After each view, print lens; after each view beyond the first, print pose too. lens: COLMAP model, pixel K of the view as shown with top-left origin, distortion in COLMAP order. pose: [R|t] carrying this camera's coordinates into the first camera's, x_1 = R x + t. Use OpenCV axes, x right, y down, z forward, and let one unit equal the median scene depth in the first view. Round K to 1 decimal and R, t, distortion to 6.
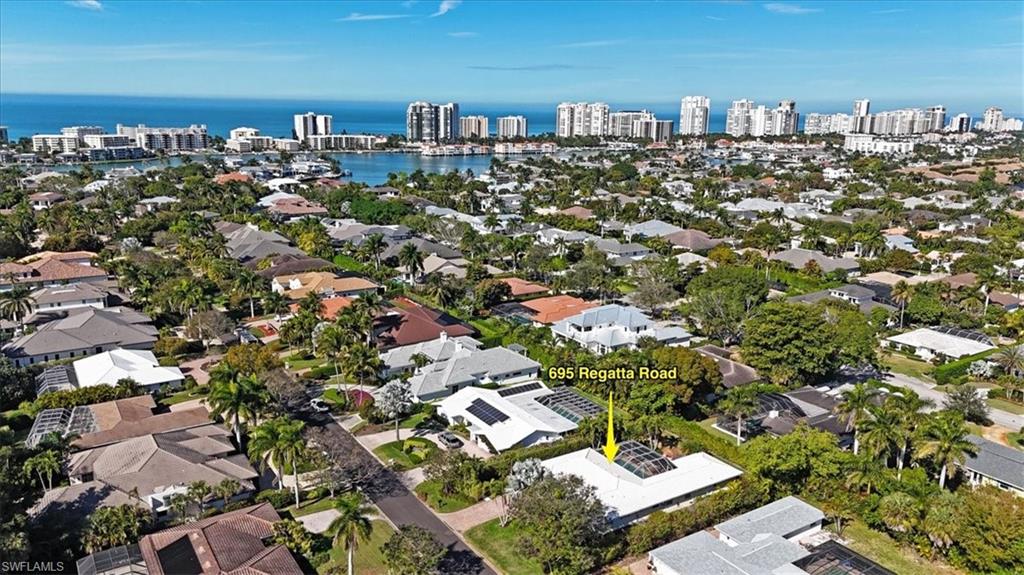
lens RADIAL K [[746.0, 0, 508.4], [0, 746.0, 287.2], [0, 0, 1]] dist [0.009395, 0.001142]
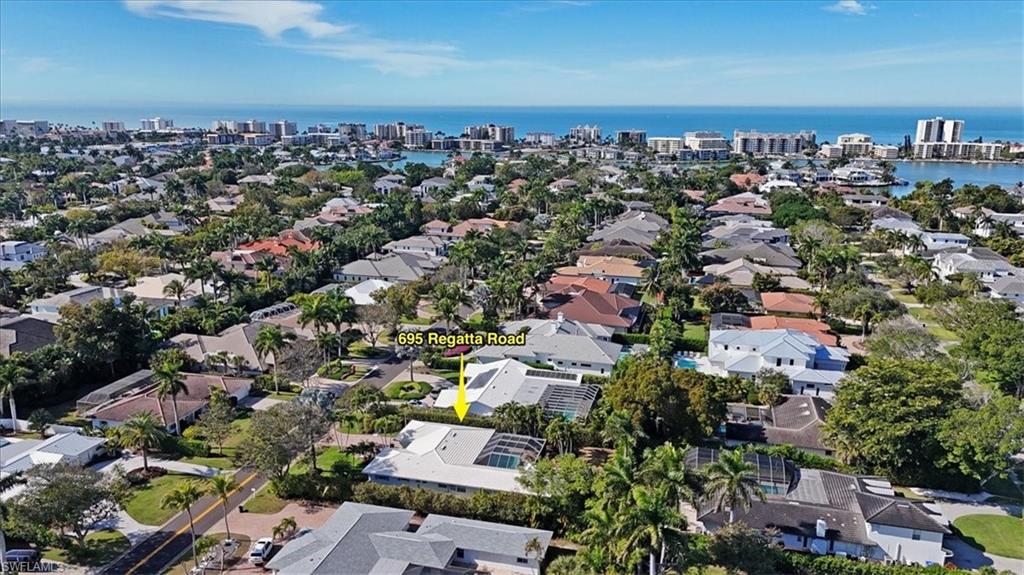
lens RADIAL K [[746.0, 0, 507.8], [0, 746.0, 288.2], [0, 0, 1]] dist [0.009395, 0.001142]
pose [[0.660401, 0.159751, -0.733724, 0.108766], [-0.167537, 0.983824, 0.063410, -0.004394], [0.731985, 0.081050, 0.676483, 0.044675]]
